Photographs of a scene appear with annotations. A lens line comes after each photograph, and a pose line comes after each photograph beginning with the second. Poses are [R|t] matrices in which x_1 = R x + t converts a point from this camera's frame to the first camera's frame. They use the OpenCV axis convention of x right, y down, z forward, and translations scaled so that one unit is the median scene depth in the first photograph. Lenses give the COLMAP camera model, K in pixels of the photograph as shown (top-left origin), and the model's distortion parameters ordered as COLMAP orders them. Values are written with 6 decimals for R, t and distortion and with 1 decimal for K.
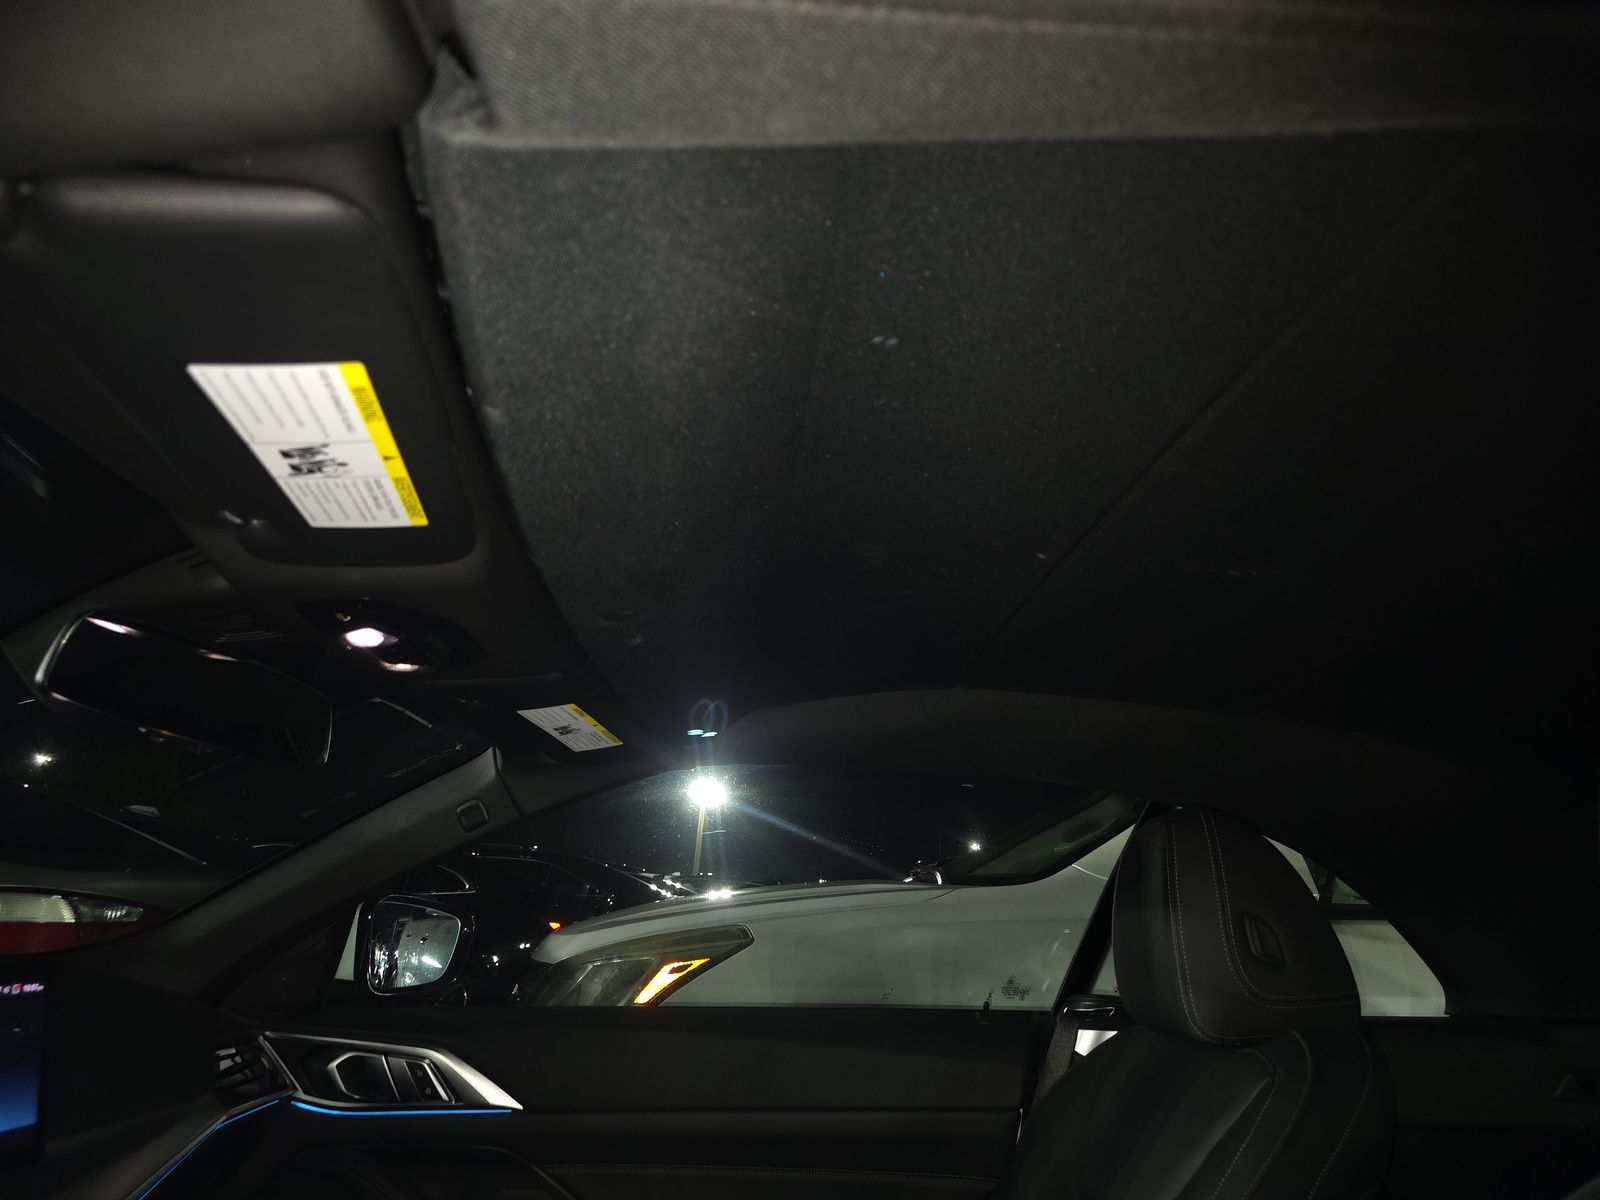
lens RADIAL K [[1131.3, 0, 800.0], [0, 1131.3, 600.0], [0, 0, 1]] dist [0.040902, -0.008611]
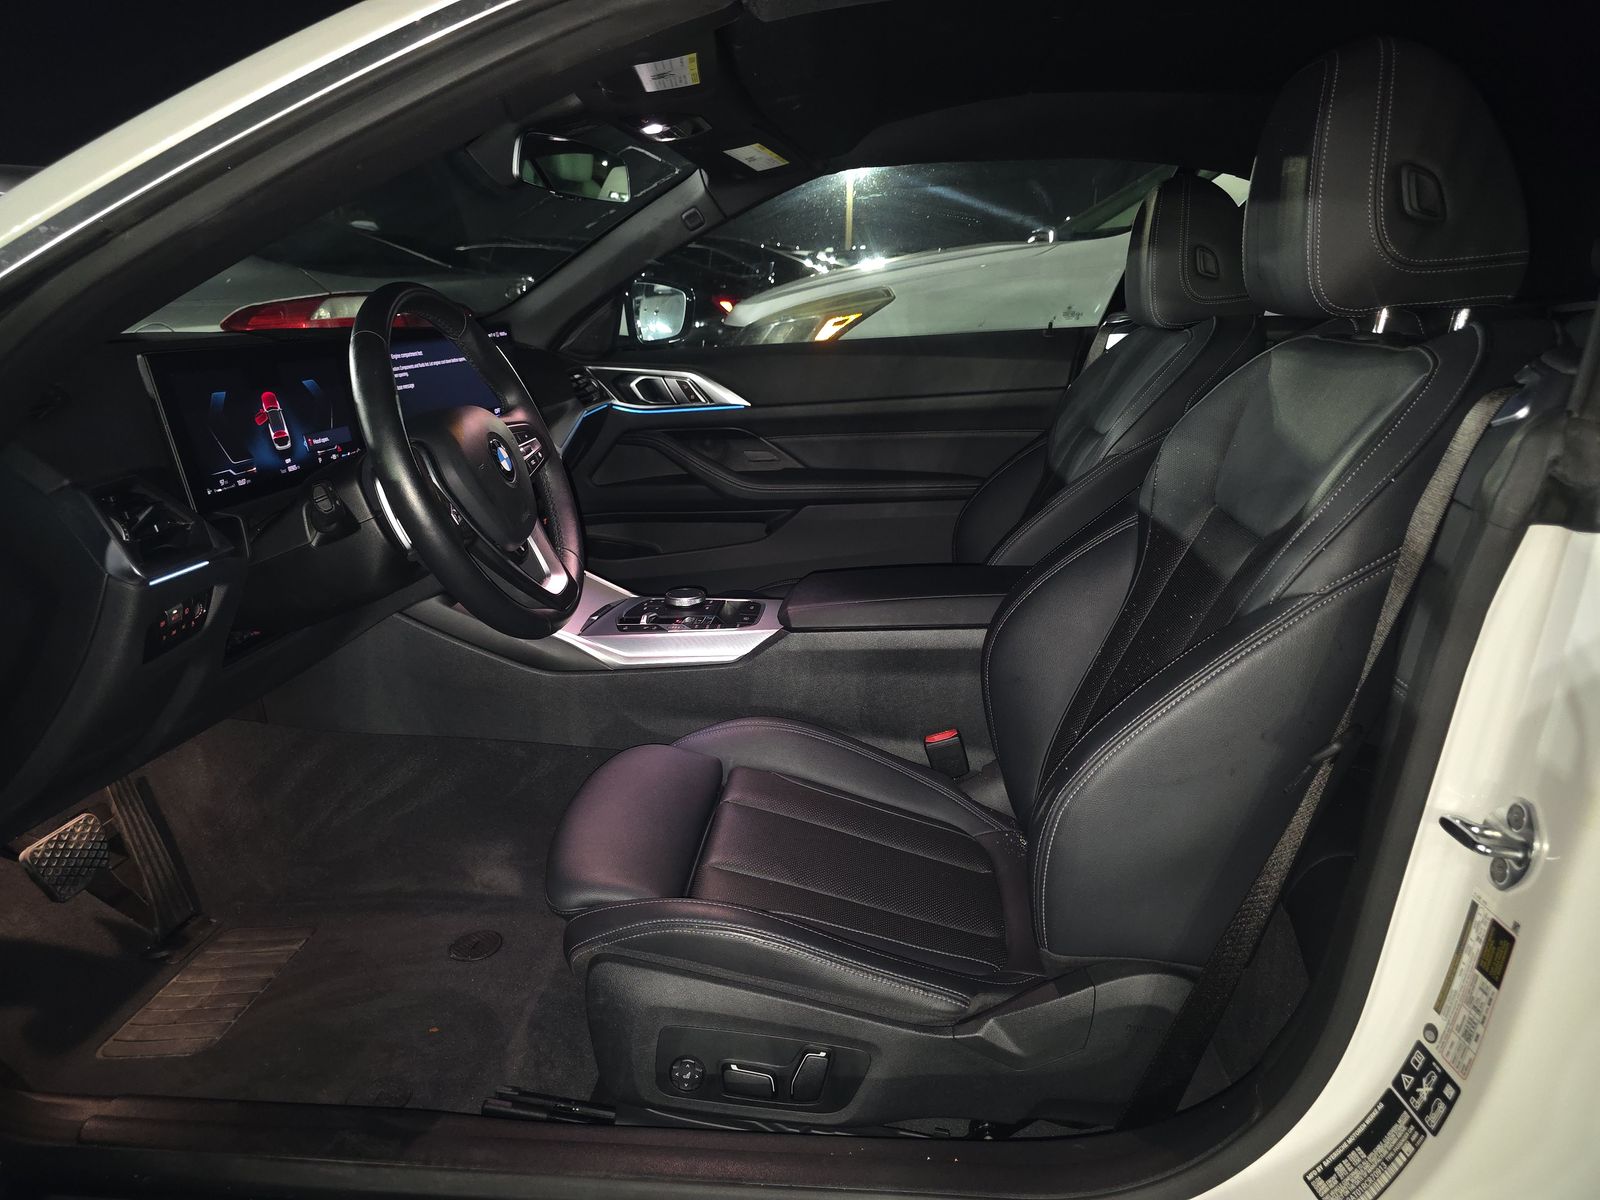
lens RADIAL K [[1131.3, 0, 800.0], [0, 1131.3, 600.0], [0, 0, 1]] dist [0.040902, -0.008611]
pose [[0.989079, -0.029921, -0.144316, 0.045399], [0.099808, 0.856457, 0.506477, -0.113536], [0.108446, -0.515350, 0.850091, -0.462223]]
